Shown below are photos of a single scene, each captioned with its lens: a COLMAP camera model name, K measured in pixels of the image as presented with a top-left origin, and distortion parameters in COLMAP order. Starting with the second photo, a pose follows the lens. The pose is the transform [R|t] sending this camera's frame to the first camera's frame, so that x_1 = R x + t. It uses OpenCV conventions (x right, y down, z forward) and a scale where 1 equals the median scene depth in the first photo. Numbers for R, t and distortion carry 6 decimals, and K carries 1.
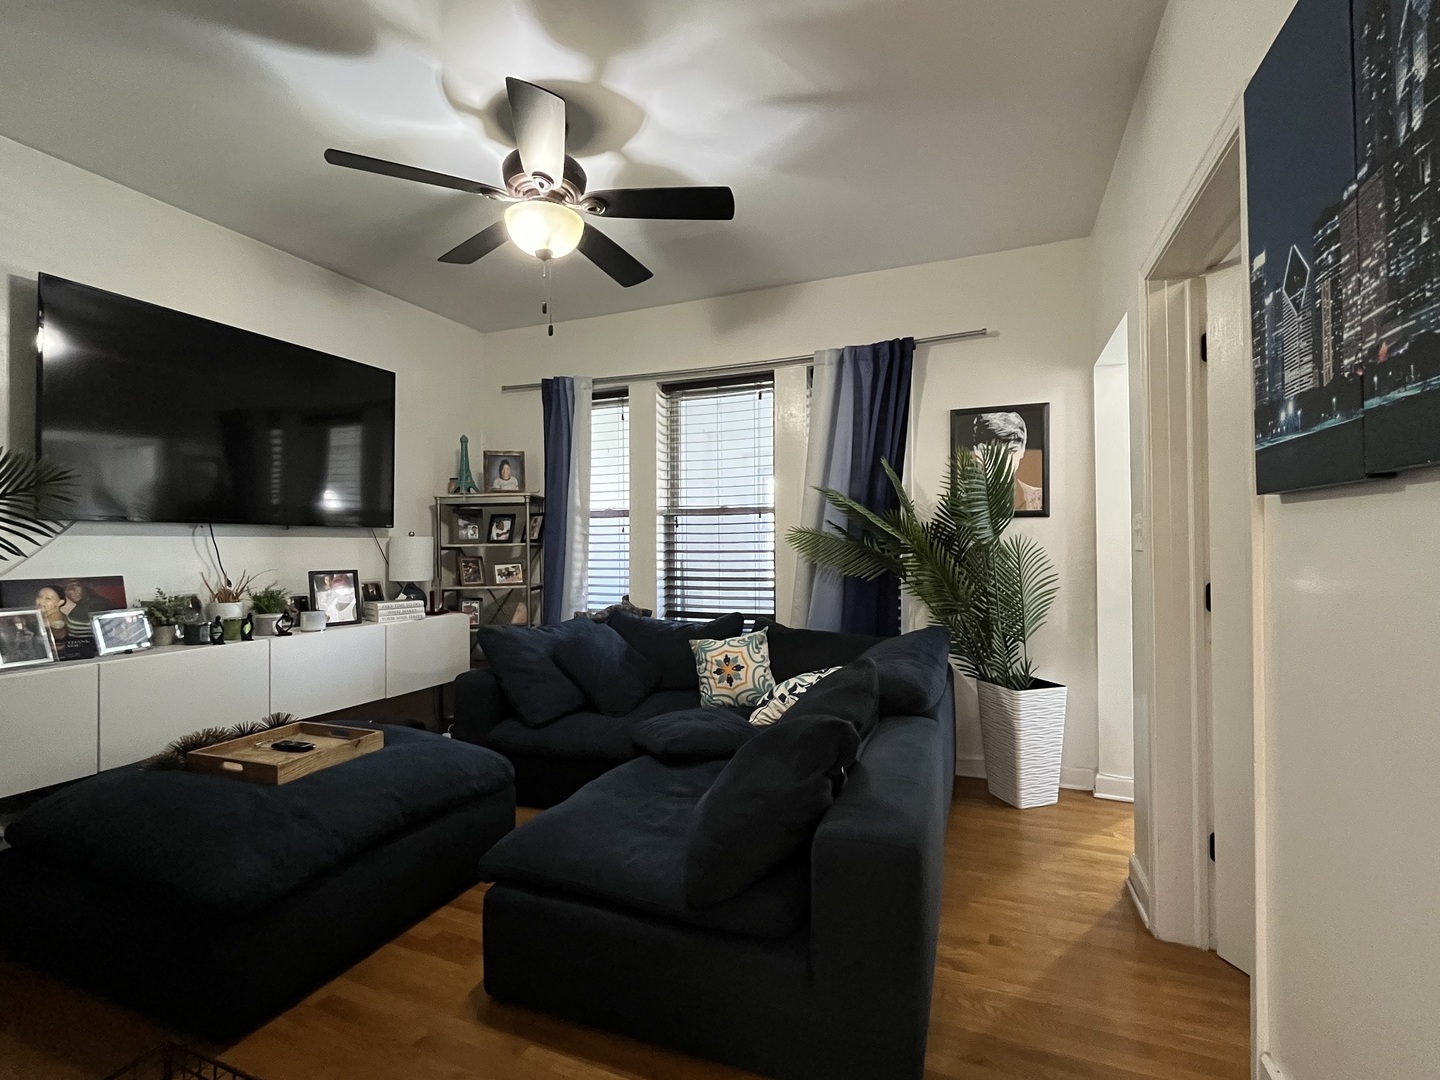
lens RADIAL K [[656.0, 0, 720.0], [0, 656.0, 540.0], [0, 0, 1]] dist [-0.001017, 0.000099]
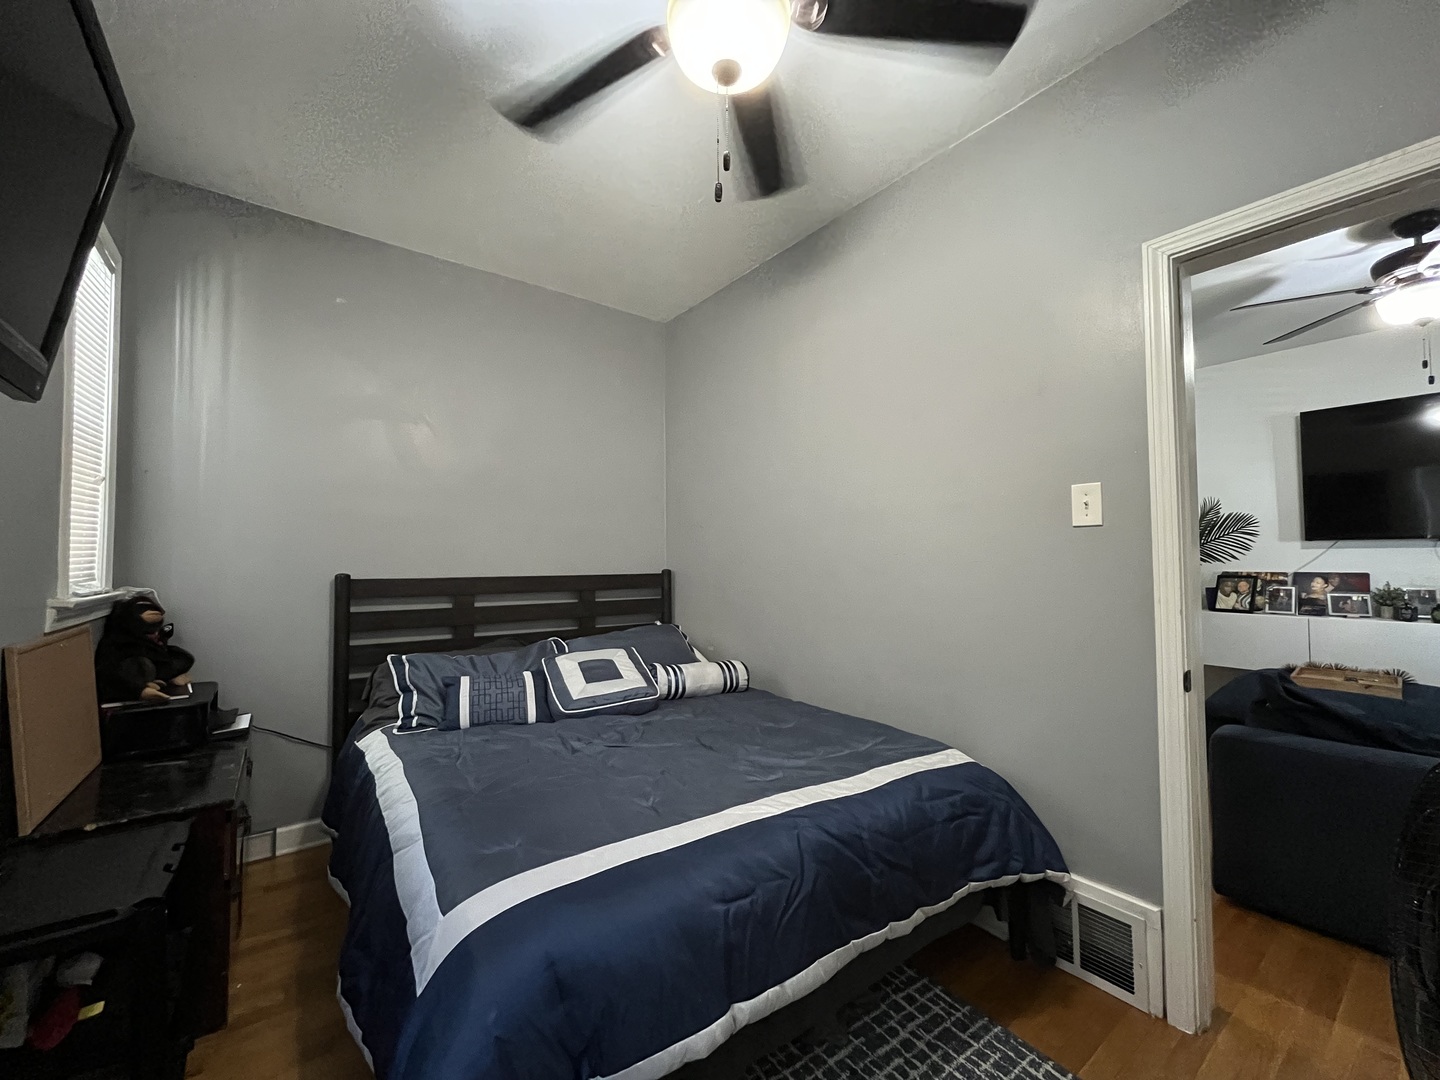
lens RADIAL K [[583.4, 0, 715.5], [0, 583.4, 538.8], [0, 0, 1]] dist [-0.002088, -0.000421]
pose [[-0.521544, -0.026539, -0.852811, 0.822922], [0.012027, 0.999188, -0.038449, 0.004226], [0.853140, -0.030309, -0.520802, 0.255597]]
